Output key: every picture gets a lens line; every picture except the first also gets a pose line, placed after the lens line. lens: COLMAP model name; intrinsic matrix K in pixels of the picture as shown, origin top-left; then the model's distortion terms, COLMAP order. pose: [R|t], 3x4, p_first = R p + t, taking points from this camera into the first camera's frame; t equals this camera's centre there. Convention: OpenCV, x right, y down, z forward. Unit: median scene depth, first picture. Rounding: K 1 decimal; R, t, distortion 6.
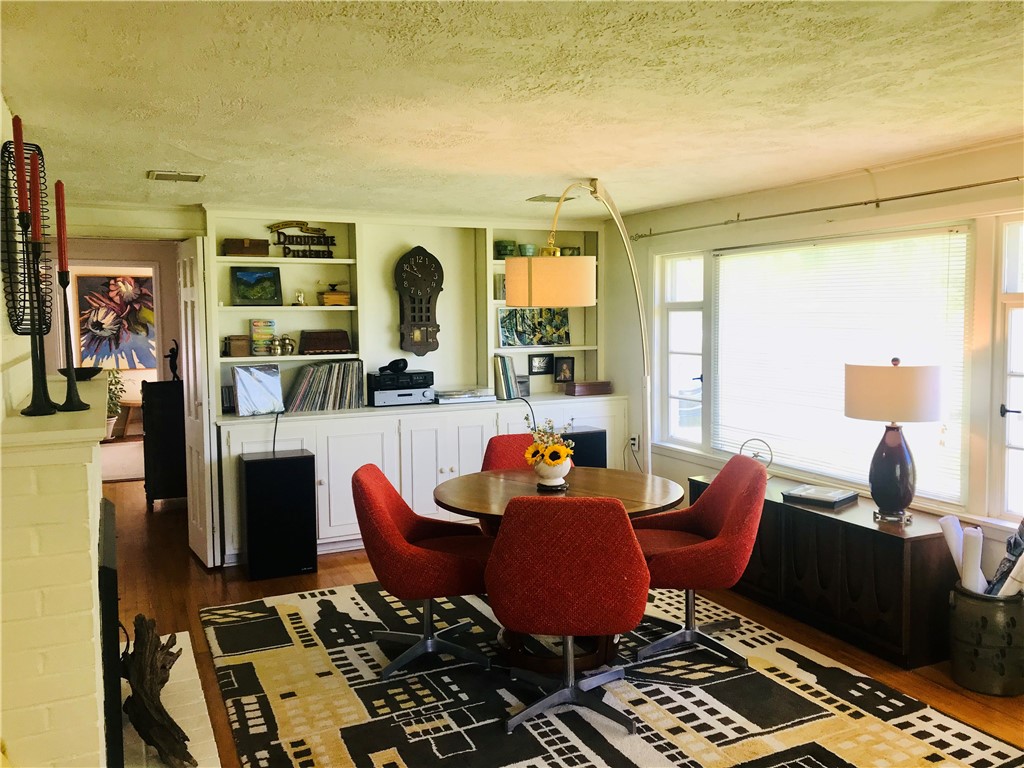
lens RADIAL K [[845.2, 0, 512.7], [0, 845.2, 381.2], [0, 0, 1]] dist [0.009234, 0.005654]
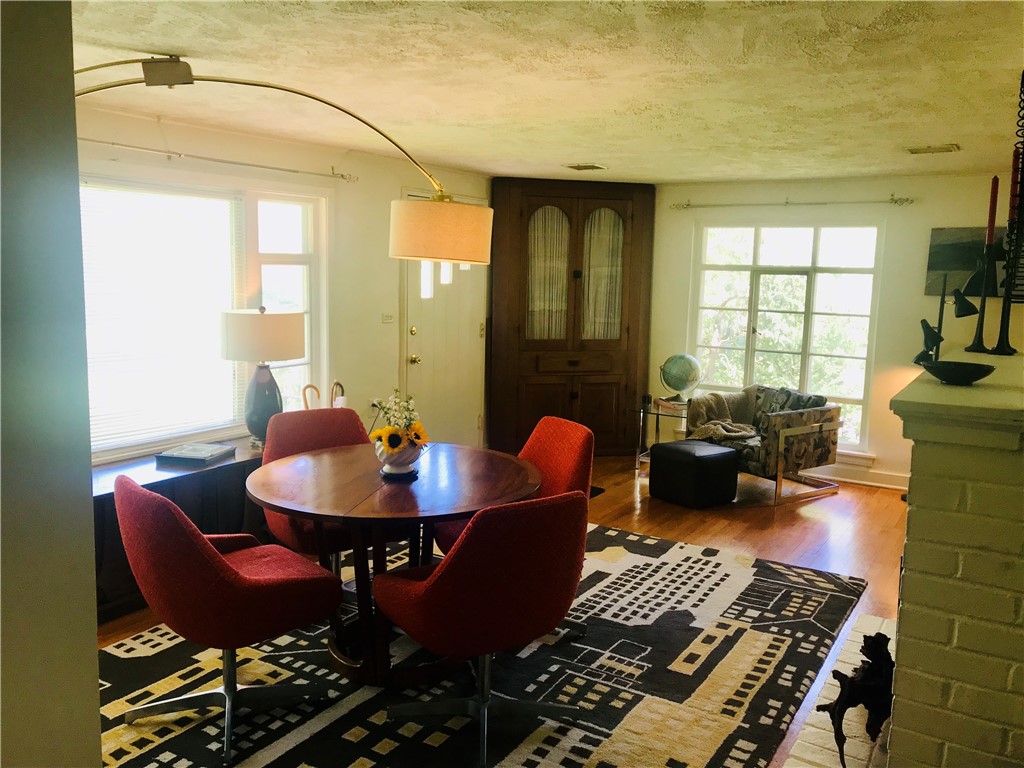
lens RADIAL K [[845.2, 0, 511.7], [0, 845.2, 384.1], [0, 0, 1]] dist [0.009234, 0.005654]
pose [[-0.550010, -0.114534, 0.827267, -0.807246], [0.049685, 0.984310, 0.169310, -0.116093], [-0.833679, 0.134225, -0.535689, 1.536311]]
